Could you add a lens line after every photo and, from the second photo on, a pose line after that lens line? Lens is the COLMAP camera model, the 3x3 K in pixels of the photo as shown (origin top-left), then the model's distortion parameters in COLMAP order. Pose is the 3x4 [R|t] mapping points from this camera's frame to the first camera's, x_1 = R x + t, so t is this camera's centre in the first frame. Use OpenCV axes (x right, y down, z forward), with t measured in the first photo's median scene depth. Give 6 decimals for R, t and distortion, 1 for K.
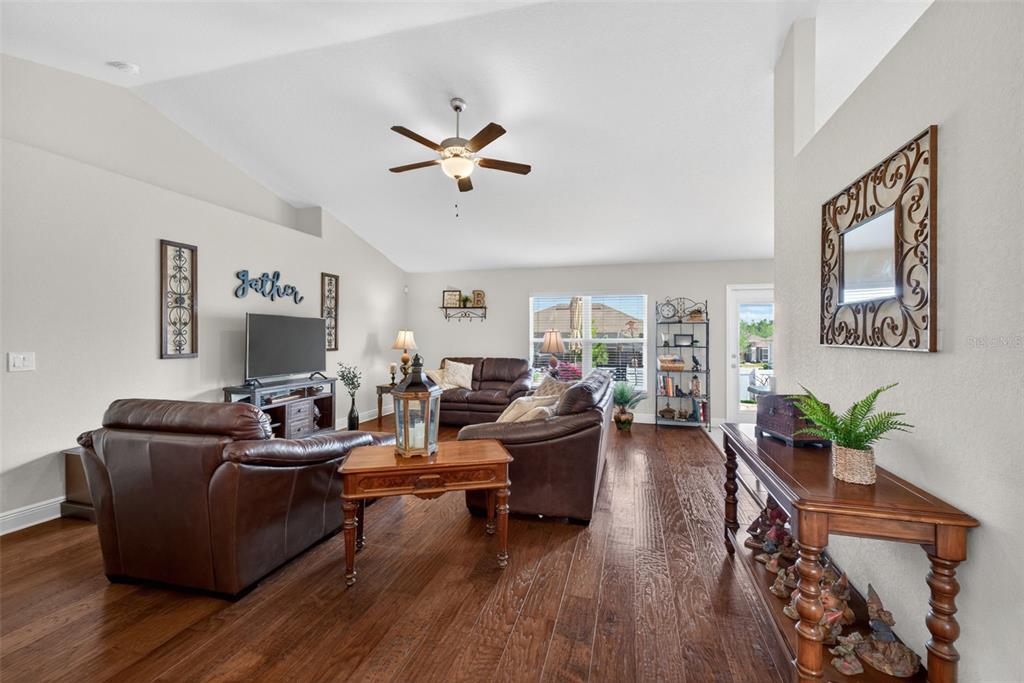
lens RADIAL K [[428.7, 0, 514.9], [0, 428.7, 339.3], [0, 0, 1]] dist [-0.001923, -0.000343]
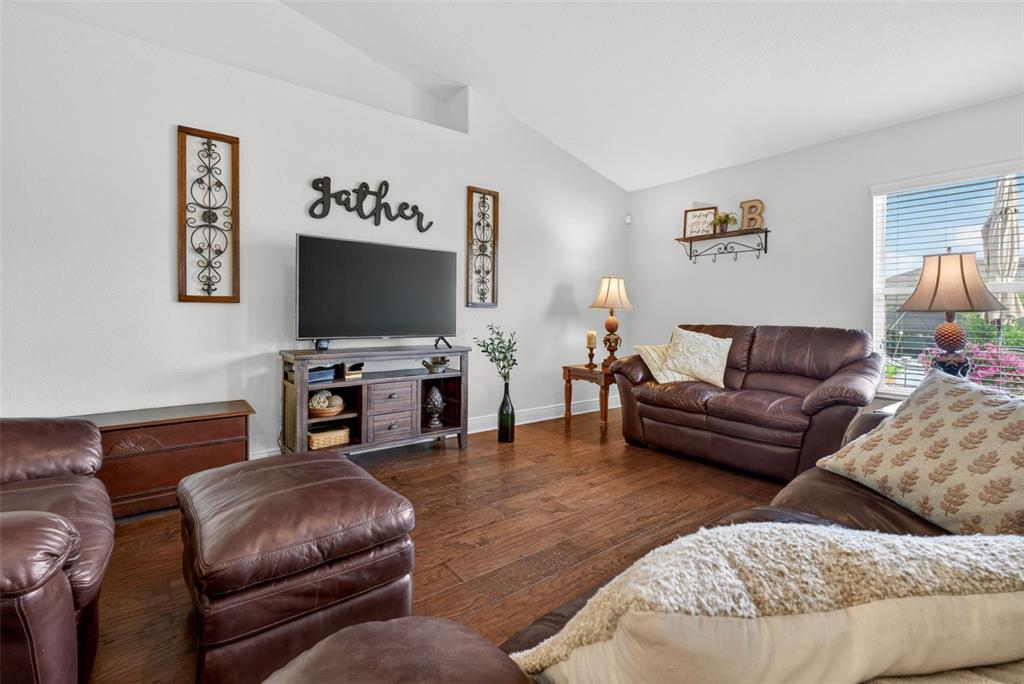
lens RADIAL K [[454.4, 0, 517.1], [0, 454.4, 315.6], [0, 0, 1]] dist [0.001929, 0.000189]
pose [[0.801524, 0.004577, -0.597945, 0.025073], [-0.009104, 0.999948, -0.004550, 0.043192], [0.597893, 0.009091, 0.801525, 0.482420]]
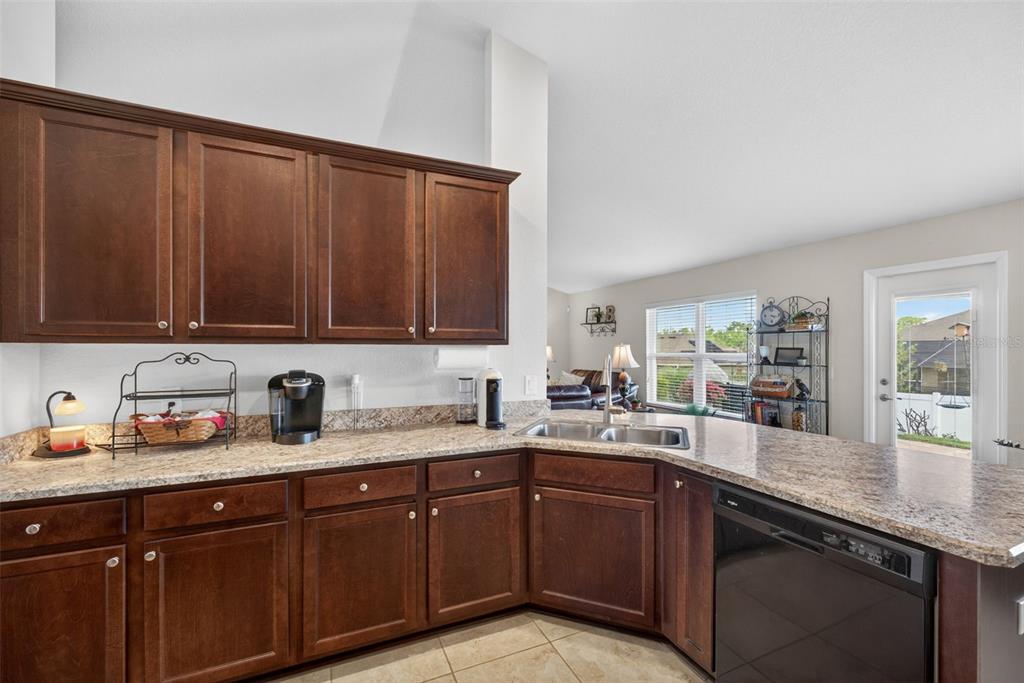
lens RADIAL K [[430.3, 0, 513.7], [0, 430.3, 352.3], [0, 0, 1]] dist [-0.000006, -0.000209]
pose [[0.638942, 0.002706, -0.769250, 0.729258], [0.000637, 0.999992, 0.004047, -0.007787], [0.769255, -0.003076, 0.638935, 0.195346]]
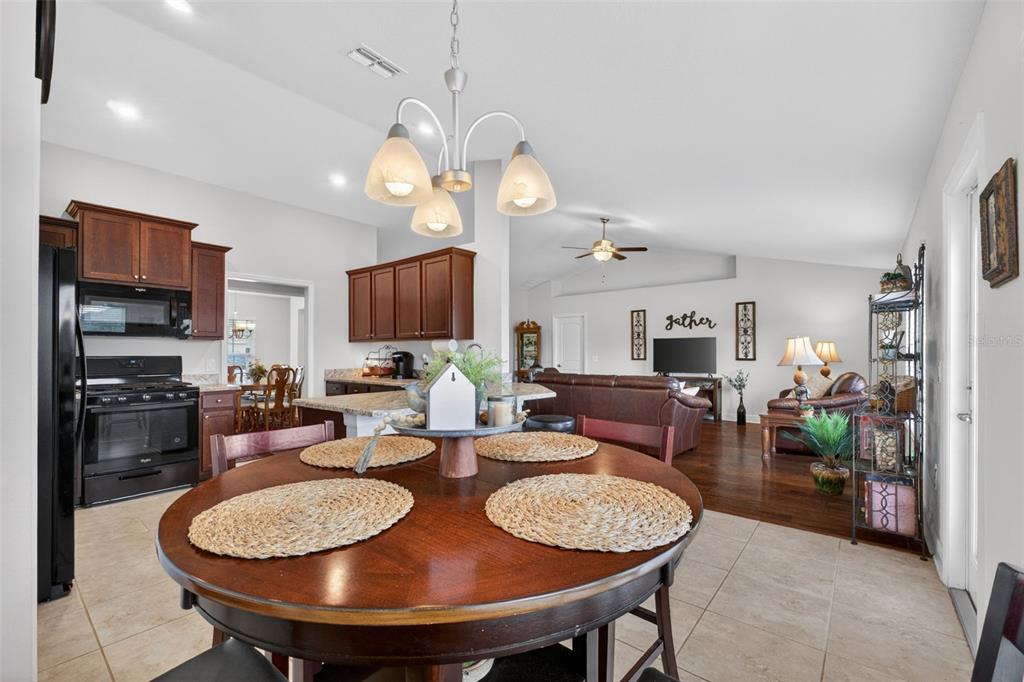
lens RADIAL K [[430.3, 0, 513.7], [0, 430.3, 351.8], [0, 0, 1]] dist [-0.000006, -0.000209]
pose [[-0.409573, -0.012908, -0.912186, 1.080833], [-0.004944, 0.999917, -0.011929, 0.020519], [0.912264, -0.000376, -0.409602, 0.900287]]
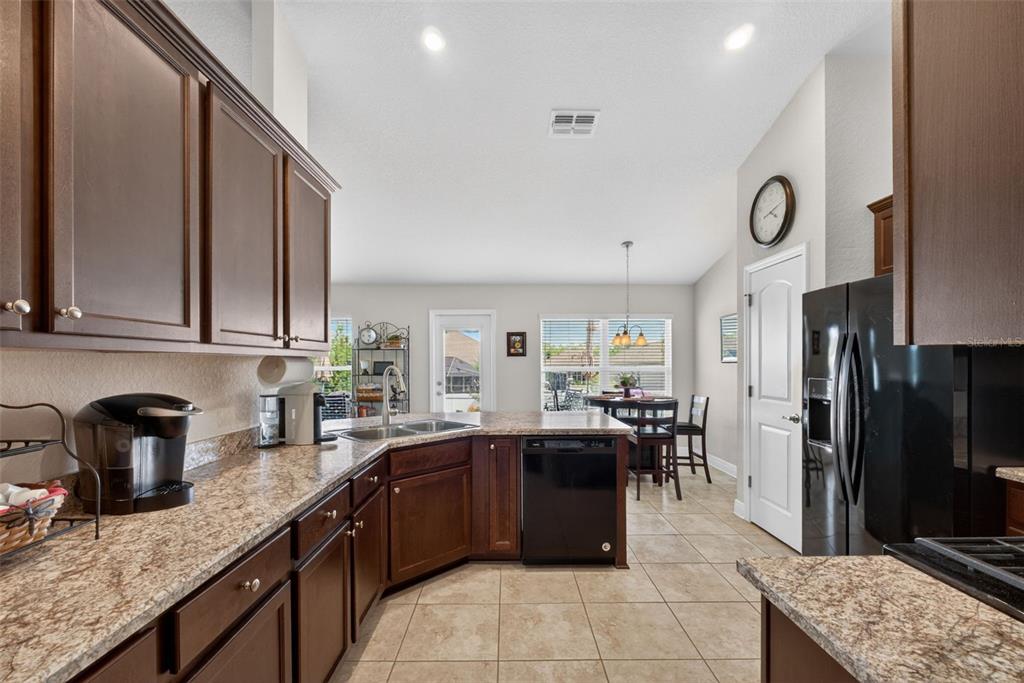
lens RADIAL K [[435.9, 0, 513.1], [0, 435.9, 364.9], [0, 0, 1]] dist [0.000153, -0.000021]
pose [[0.961730, -0.010730, 0.273789, 0.450636], [0.009869, 0.999941, 0.004523, -0.006206], [-0.273821, -0.001648, 0.961779, 0.000296]]
